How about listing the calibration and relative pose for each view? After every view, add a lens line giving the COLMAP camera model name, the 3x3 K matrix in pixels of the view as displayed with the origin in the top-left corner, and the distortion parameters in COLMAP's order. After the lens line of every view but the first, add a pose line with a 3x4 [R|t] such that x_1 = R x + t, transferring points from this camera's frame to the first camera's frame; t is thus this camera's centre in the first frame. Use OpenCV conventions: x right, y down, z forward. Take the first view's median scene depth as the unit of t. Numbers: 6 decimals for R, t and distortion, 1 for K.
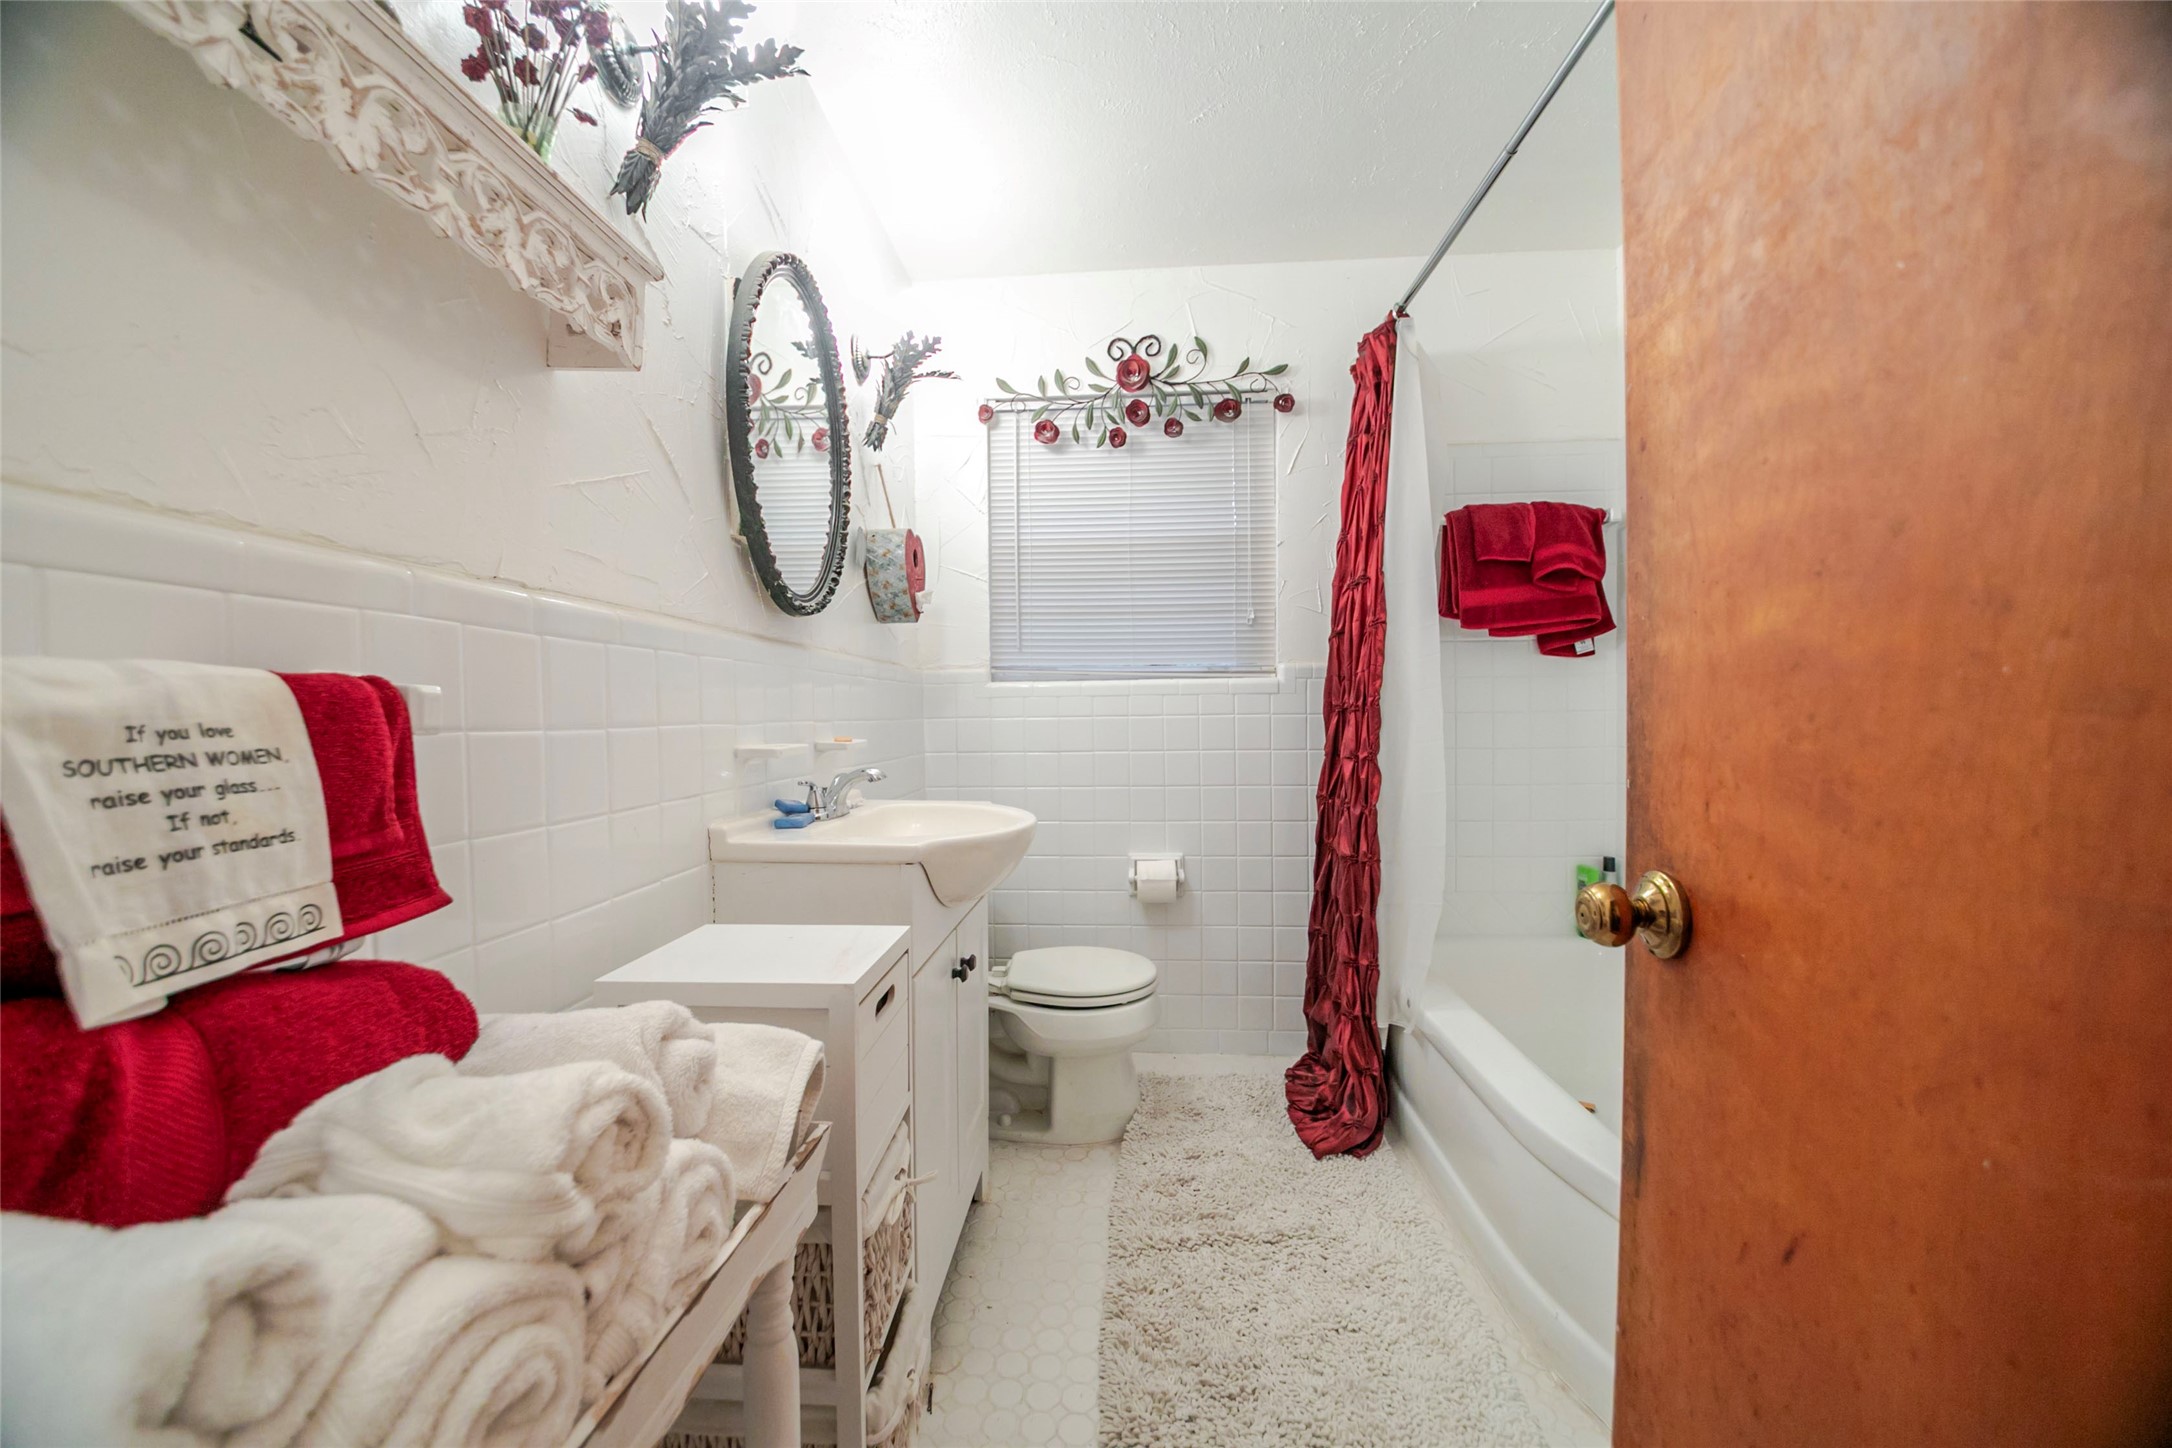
lens RADIAL K [[802.6, 0, 1083.5], [0, 802.6, 722.6], [0, 0, 1]] dist [-0.019892, -0.000284]
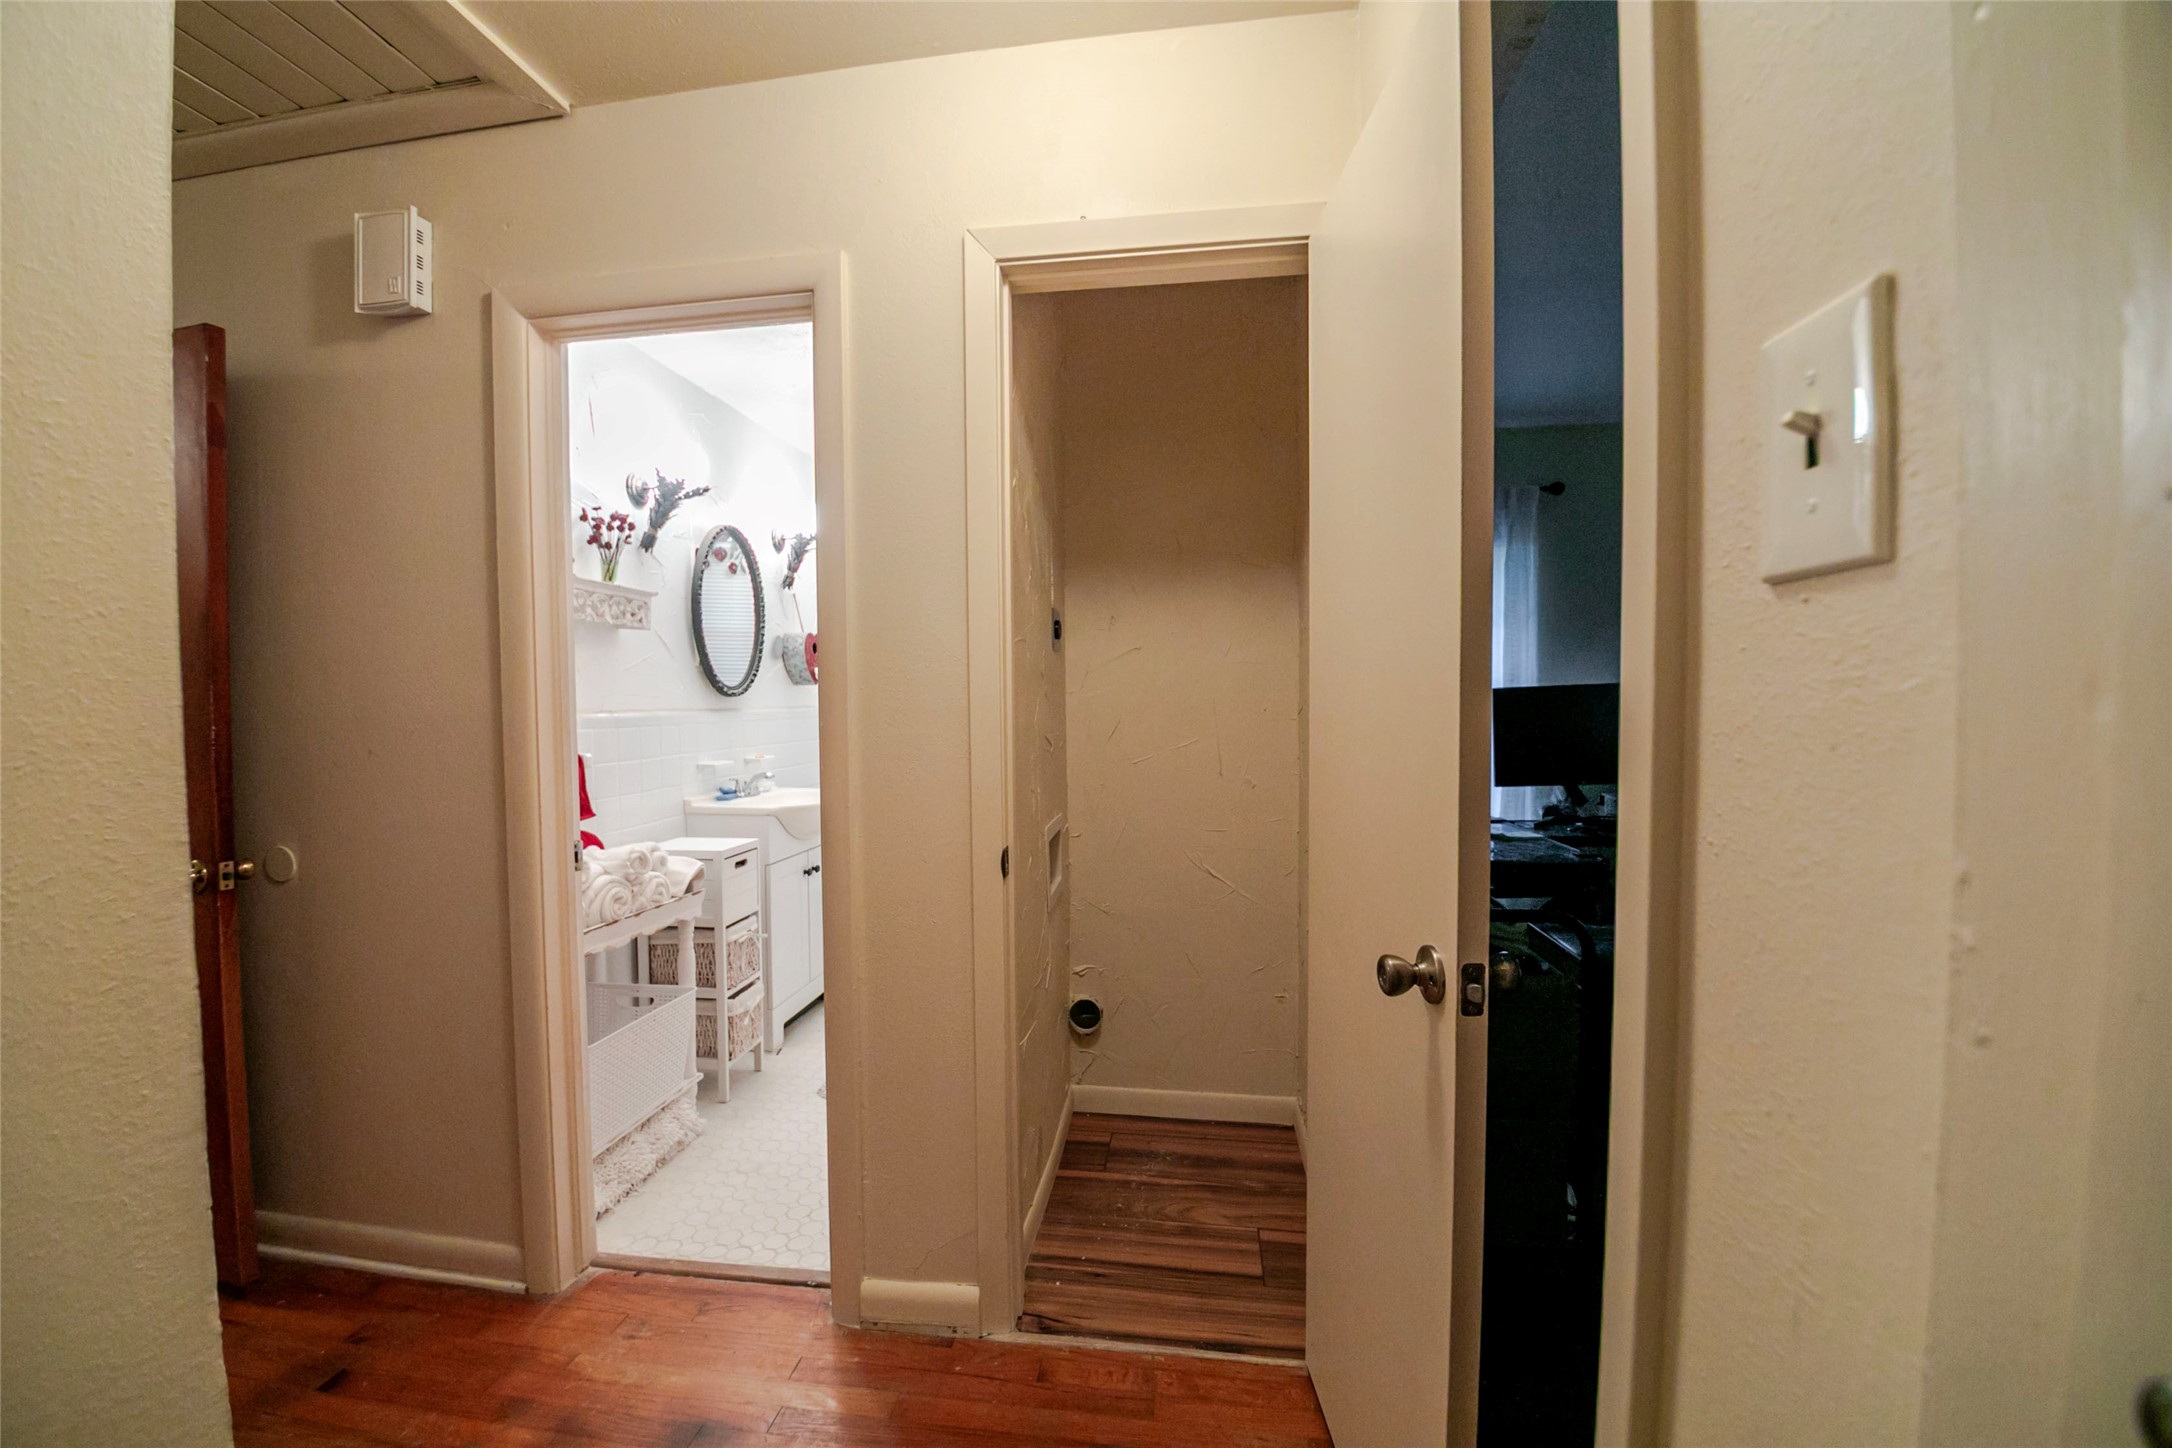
lens RADIAL K [[841.4, 0, 1081.9], [0, 841.4, 722.6], [0, 0, 1]] dist [-0.019667, -0.004063]
pose [[0.997788, 0.000720, -0.066477, 0.772272], [0.000474, 0.999839, 0.017945, -0.121592], [0.066479, -0.017936, 0.997627, -1.227534]]
